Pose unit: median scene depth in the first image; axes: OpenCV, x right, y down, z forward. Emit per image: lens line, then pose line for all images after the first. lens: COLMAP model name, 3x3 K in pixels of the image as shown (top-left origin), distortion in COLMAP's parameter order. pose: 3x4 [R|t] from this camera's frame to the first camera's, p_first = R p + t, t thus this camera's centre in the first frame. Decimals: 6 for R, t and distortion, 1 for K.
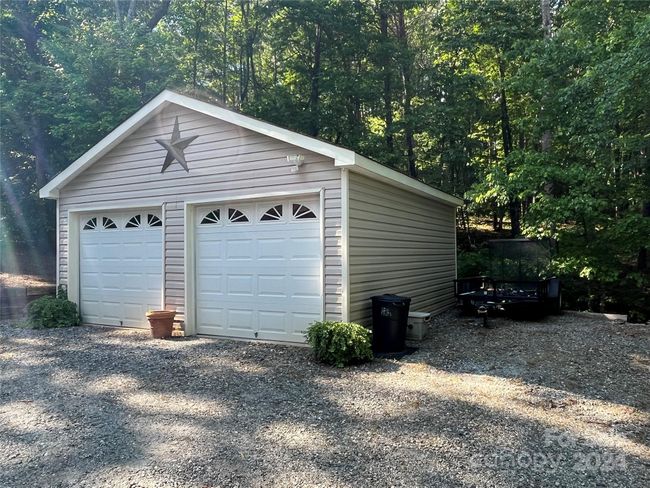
lens RADIAL K [[487.0, 0, 325.0], [0, 487.0, 244.0], [0, 0, 1]] dist [0.001078, -0.005255]
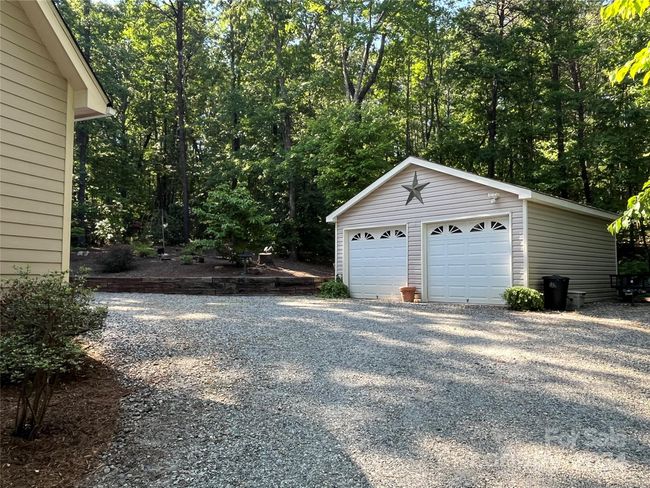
lens RADIAL K [[487.0, 0, 325.0], [0, 487.0, 244.0], [0, 0, 1]] dist [0.001078, -0.005255]
pose [[0.944901, -0.007917, -0.327261, -0.052785], [-0.007230, 0.998959, -0.045041, 0.067431], [0.327277, 0.044925, 0.943860, -0.688425]]
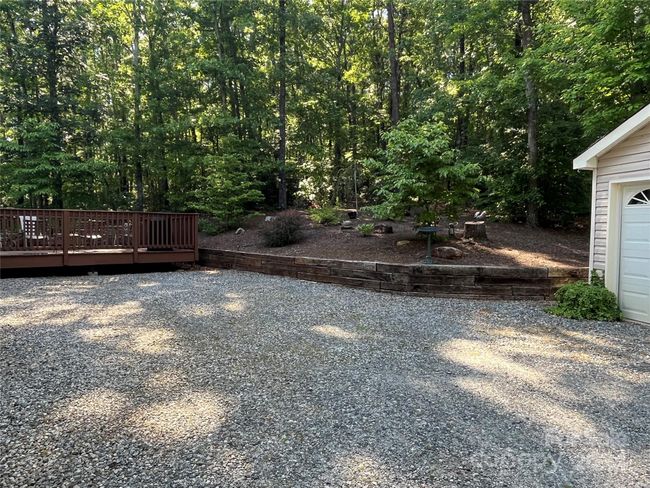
lens RADIAL K [[487.0, 0, 325.0], [0, 487.0, 244.0], [0, 0, 1]] dist [0.001078, -0.005255]
pose [[0.660661, 0.045901, -0.749280, -0.260666], [-0.005213, 0.998385, 0.056564, -0.008164], [0.750666, -0.033464, 0.659833, 0.096308]]
